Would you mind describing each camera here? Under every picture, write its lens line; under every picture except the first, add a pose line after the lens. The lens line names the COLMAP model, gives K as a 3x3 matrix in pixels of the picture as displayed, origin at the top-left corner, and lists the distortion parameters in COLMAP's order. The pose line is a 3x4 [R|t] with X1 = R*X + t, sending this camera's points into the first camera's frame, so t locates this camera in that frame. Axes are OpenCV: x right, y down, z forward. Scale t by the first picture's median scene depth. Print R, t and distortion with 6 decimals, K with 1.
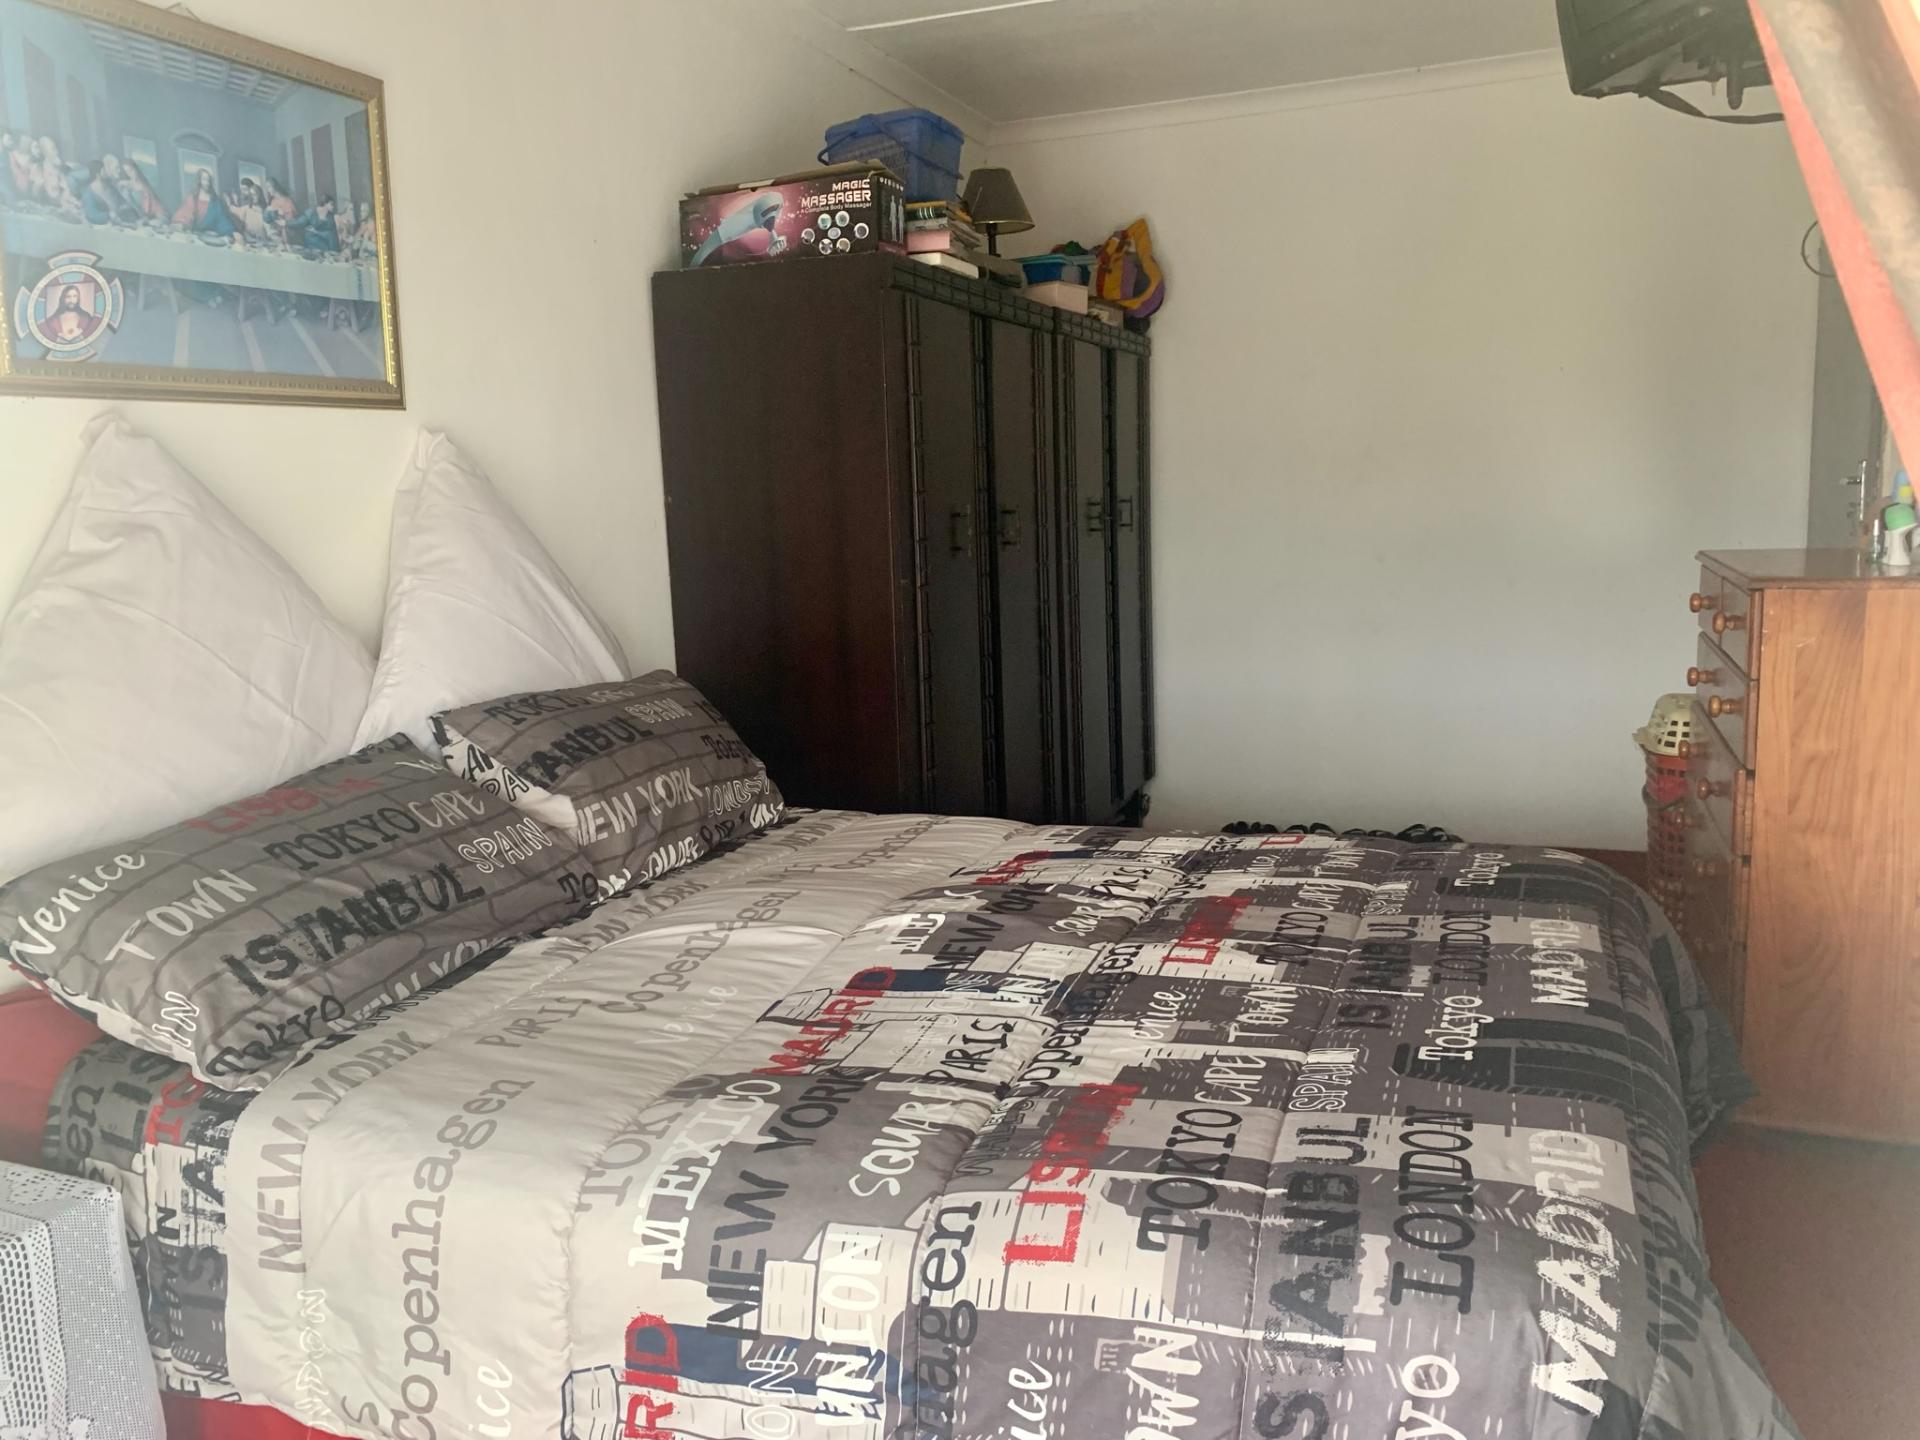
lens RADIAL K [[1467.8, 0, 976.5], [0, 1467.8, 720.7], [0, 0, 1]] dist [0.030980, -0.031623]
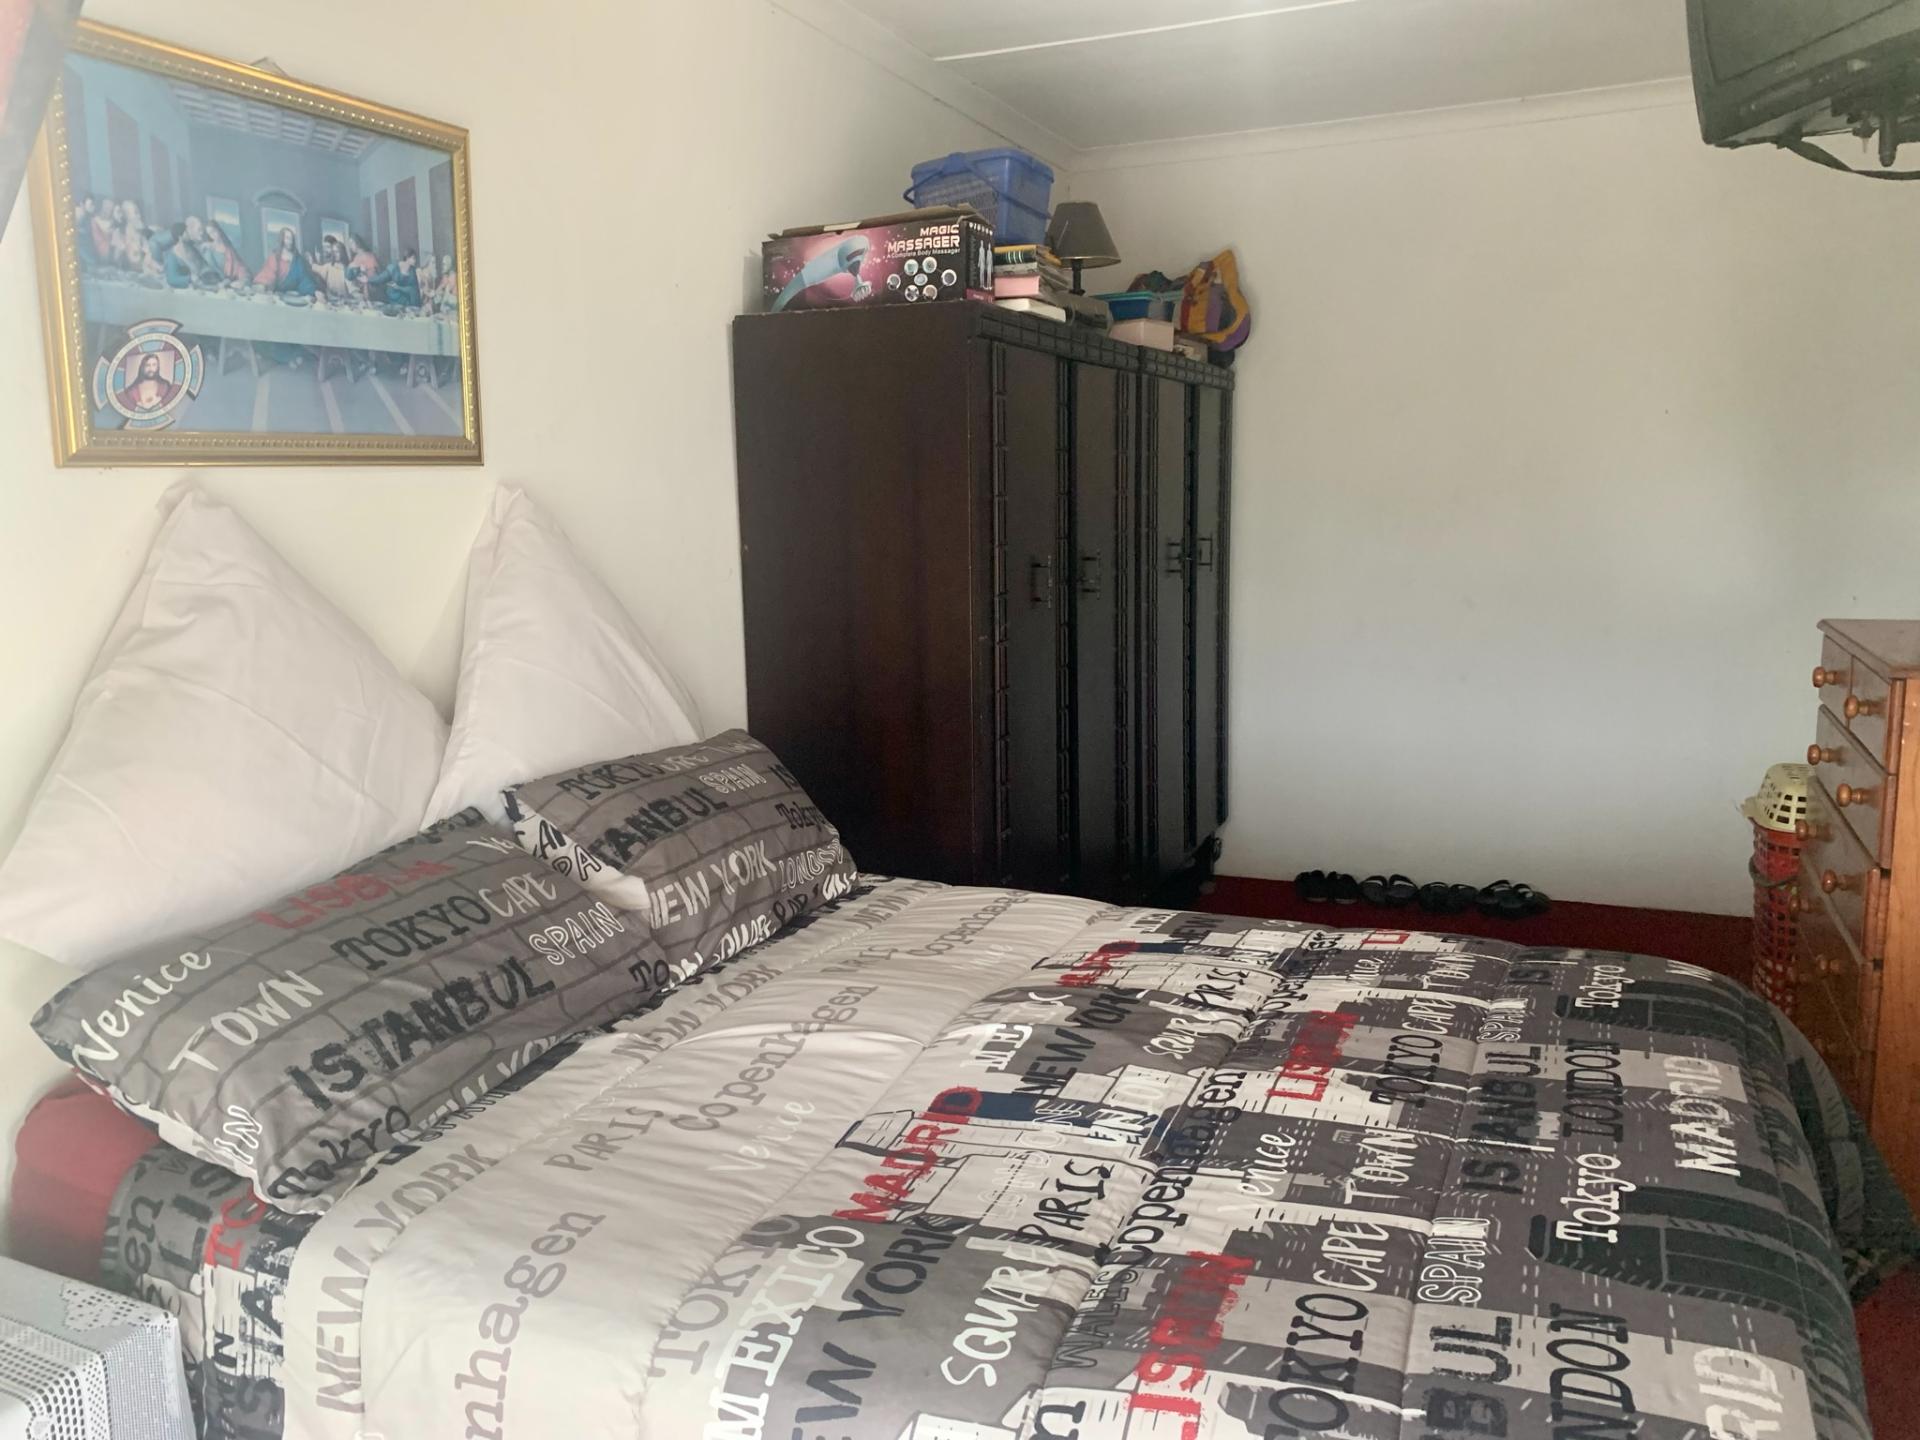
lens RADIAL K [[1467.8, 0, 967.3], [0, 1467.8, 722.0], [0, 0, 1]] dist [0.030980, -0.031623]
pose [[0.998804, 0.023444, -0.042911, -0.026180], [-0.023366, 0.999724, 0.002329, -0.063071], [0.042954, -0.001324, 0.999076, 0.047694]]
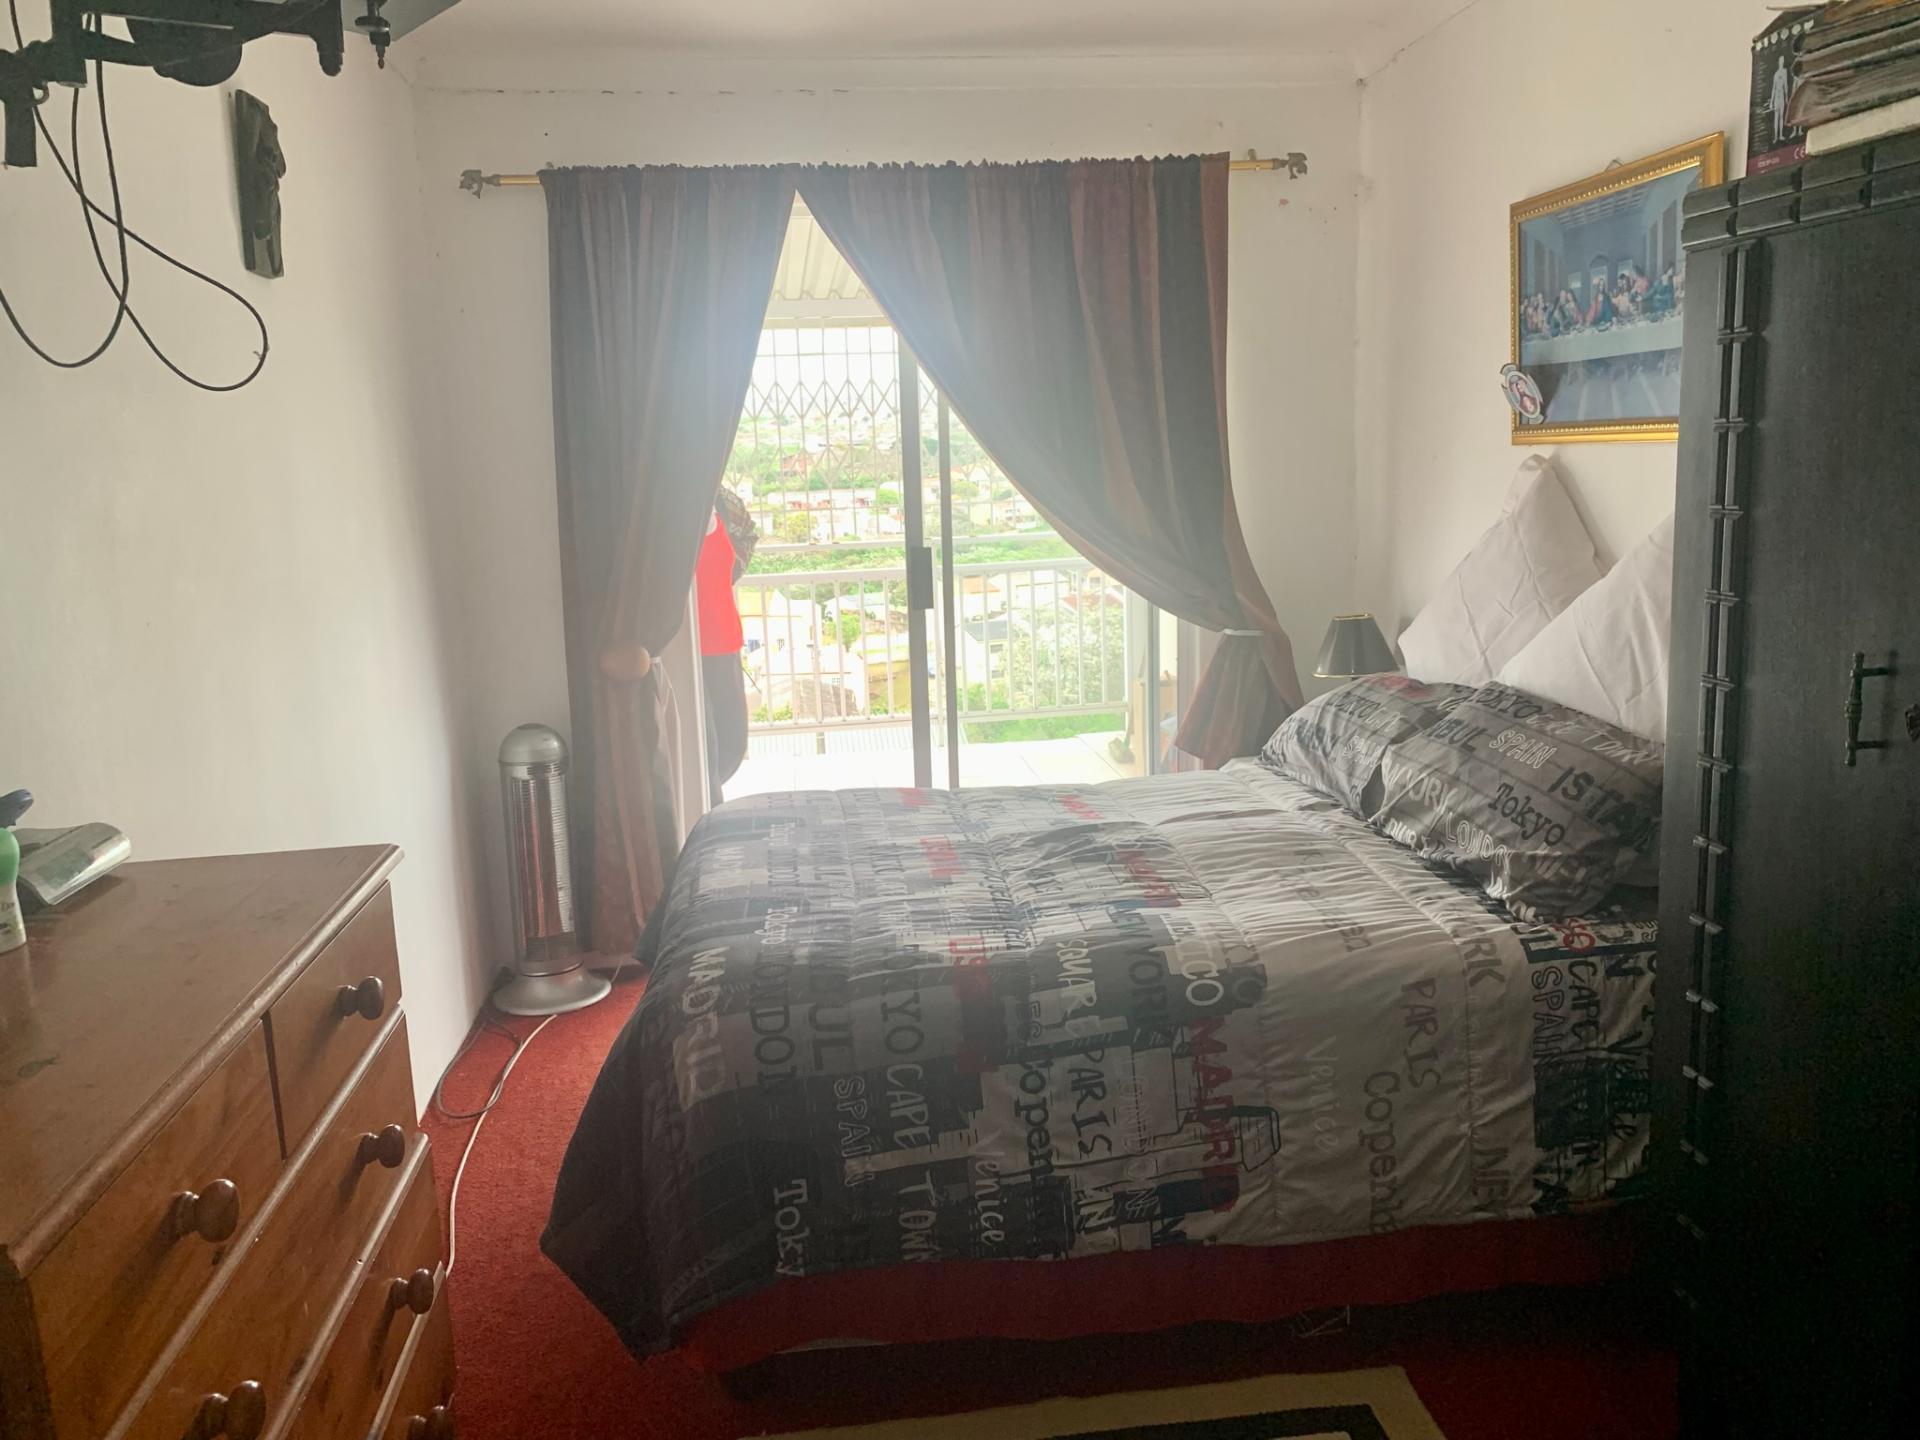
lens RADIAL K [[1467.8, 0, 946.9], [0, 1467.8, 701.1], [0, 0, 1]] dist [0.030980, -0.031623]
pose [[-0.886450, 0.156084, -0.435711, 0.749948], [0.007598, 0.946199, 0.323497, -0.476584], [0.462762, 0.283453, -0.839944, 2.119931]]
